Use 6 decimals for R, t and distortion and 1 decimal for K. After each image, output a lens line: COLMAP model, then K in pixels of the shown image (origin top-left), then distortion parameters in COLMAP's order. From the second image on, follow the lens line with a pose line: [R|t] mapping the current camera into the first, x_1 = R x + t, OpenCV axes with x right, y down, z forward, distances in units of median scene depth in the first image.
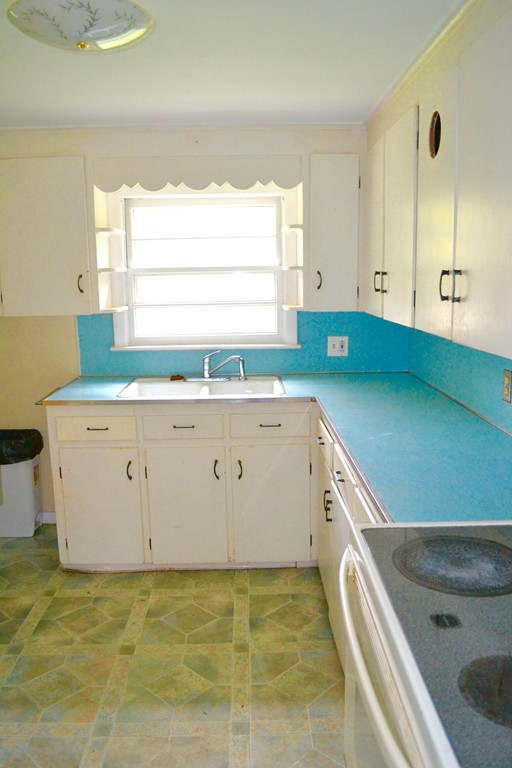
lens RADIAL K [[612.8, 0, 255.8], [0, 612.8, 385.3], [0, 0, 1]] dist [-0.084467, 0.011135]
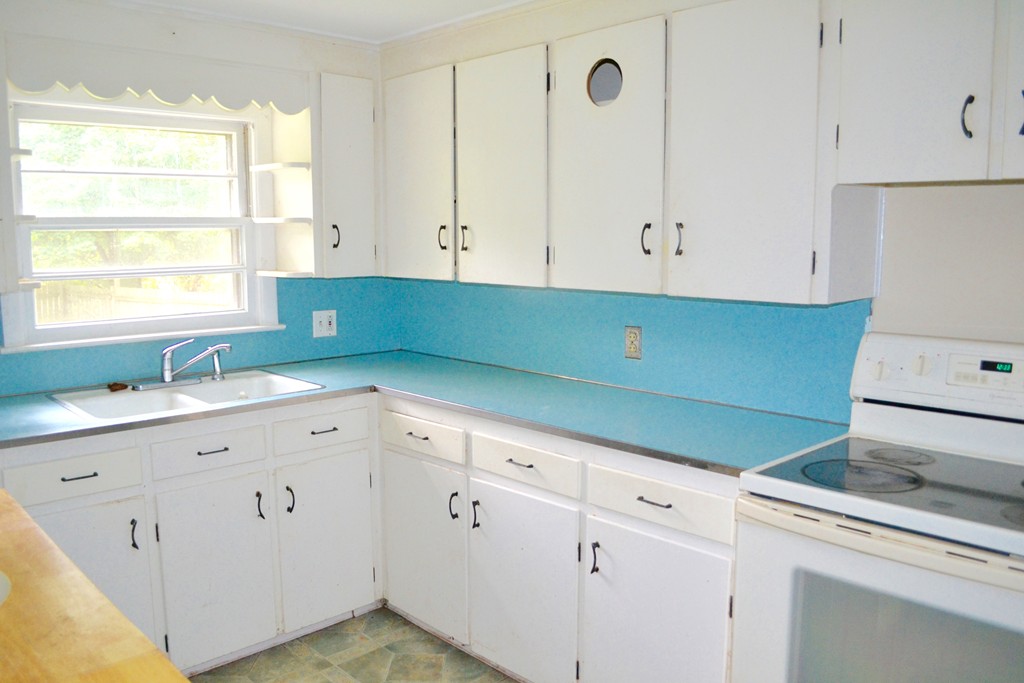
lens RADIAL K [[817.1, 0, 512.2], [0, 817.1, 341.2], [0, 0, 1]] dist [-0.084467, 0.011135]
pose [[0.734755, -0.075423, 0.674127, -0.393209], [0.111142, 0.993755, -0.009955, -0.005850], [-0.669166, 0.082238, 0.738549, 0.098685]]
